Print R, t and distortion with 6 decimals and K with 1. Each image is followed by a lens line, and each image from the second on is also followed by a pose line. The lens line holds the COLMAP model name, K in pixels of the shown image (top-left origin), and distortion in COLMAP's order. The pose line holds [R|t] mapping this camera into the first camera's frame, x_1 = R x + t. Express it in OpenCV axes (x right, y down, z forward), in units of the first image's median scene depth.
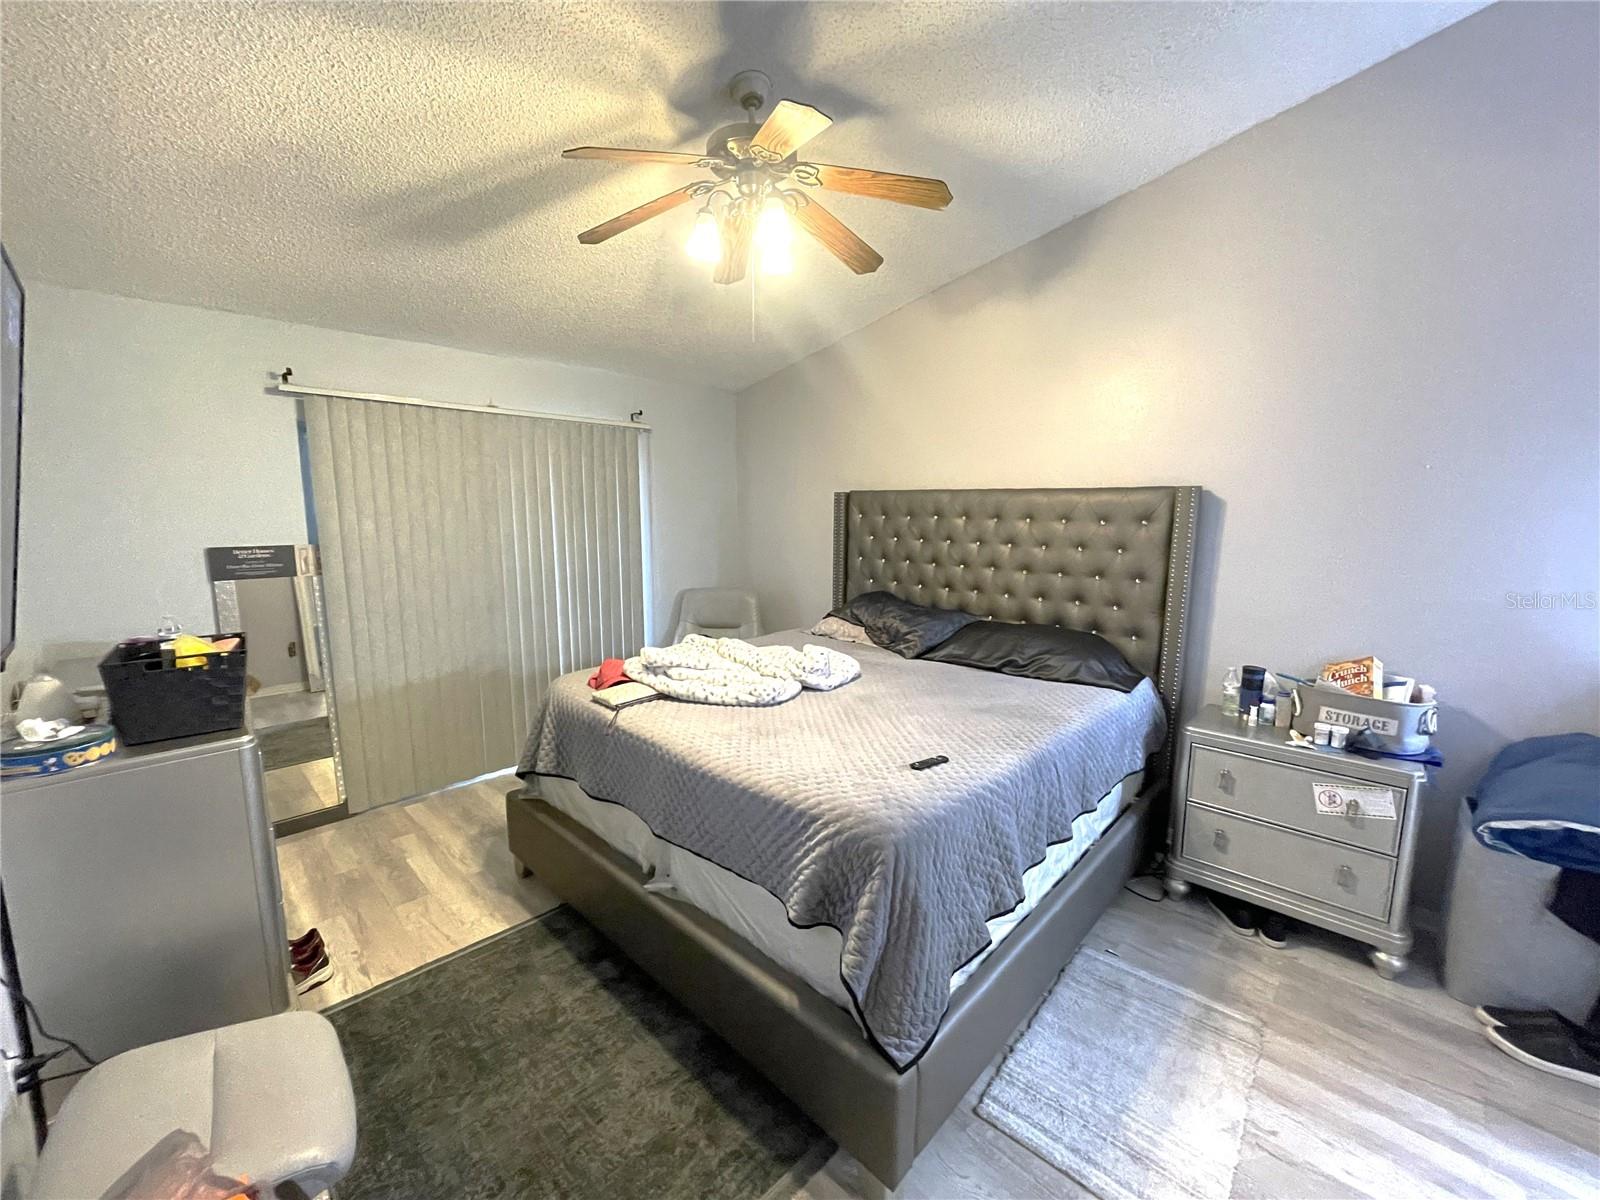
lens RADIAL K [[649.3, 0, 804.7], [0, 649.3, 605.0], [0, 0, 1]] dist [-0.001645, -0.000374]
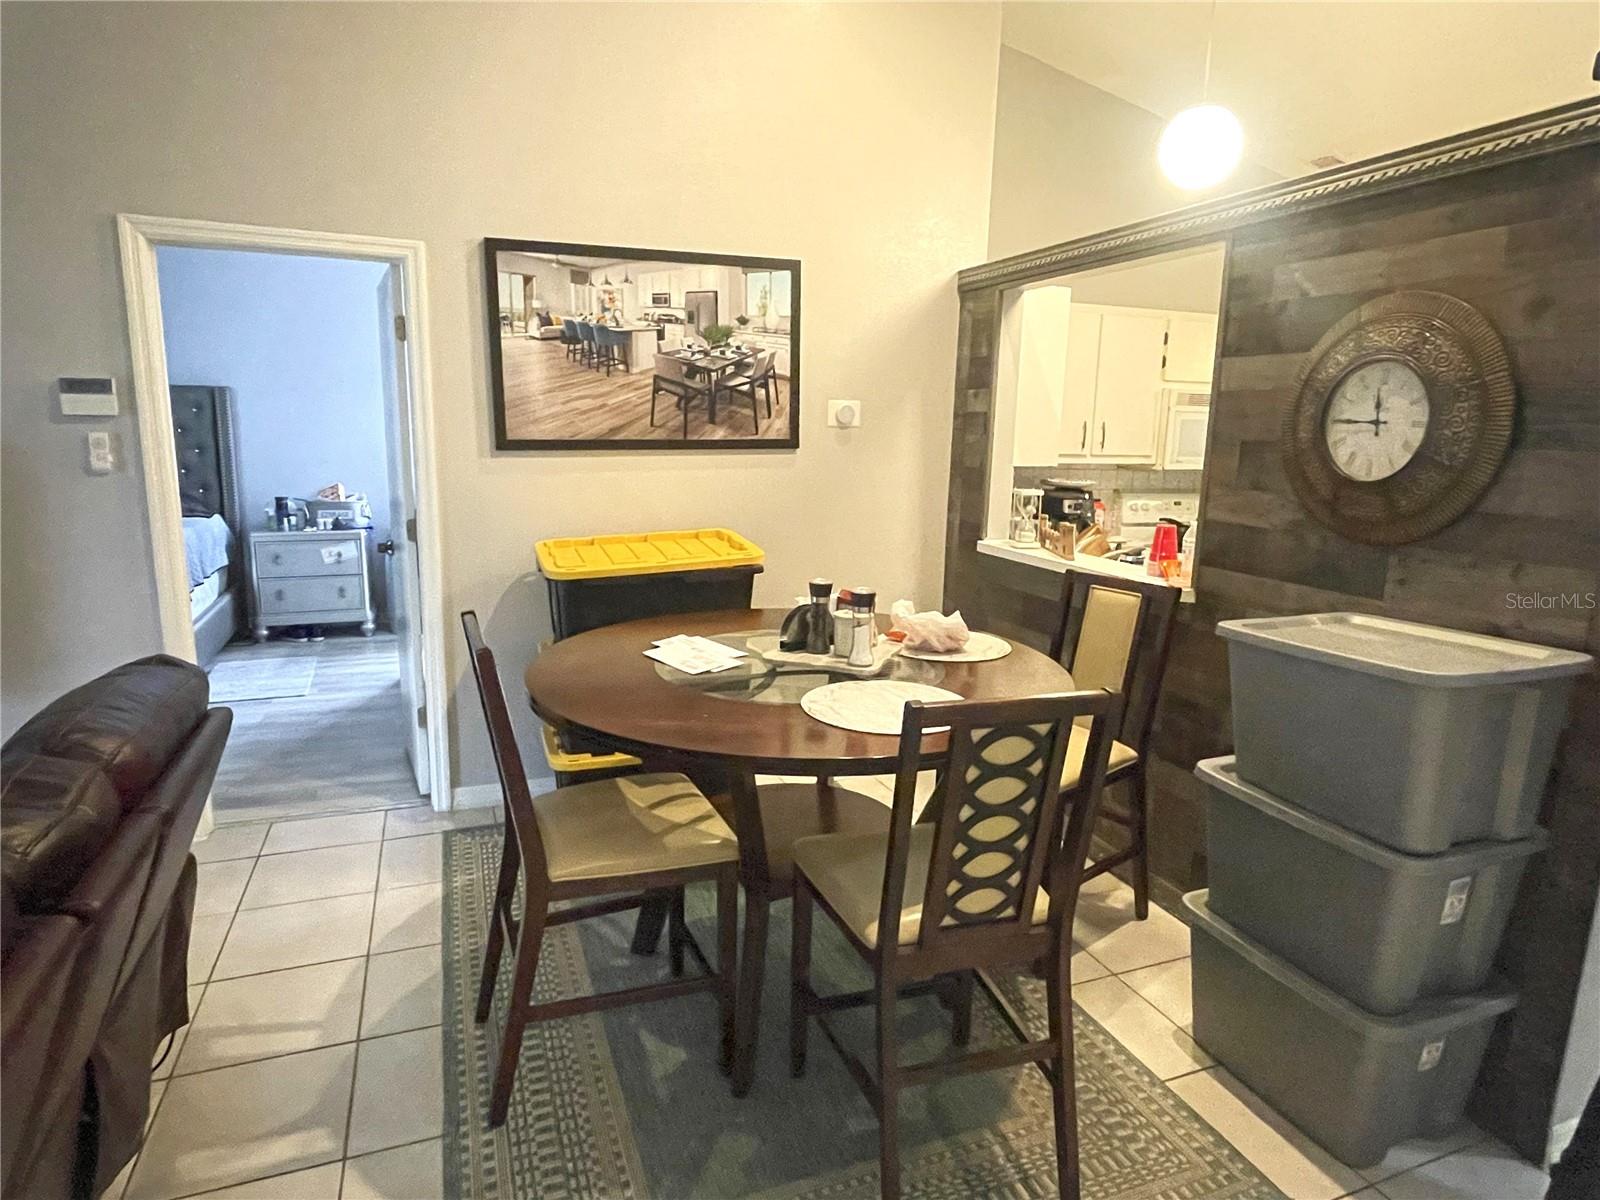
lens RADIAL K [[949.4, 0, 797.9], [0, 949.4, 603.9], [0, 0, 1]] dist [0.008242, 0.000944]
pose [[0.451891, -0.168102, 0.876091, -0.967690], [0.115086, 0.984864, 0.129611, 0.216950], [-0.884618, 0.042255, 0.464397, -1.402532]]
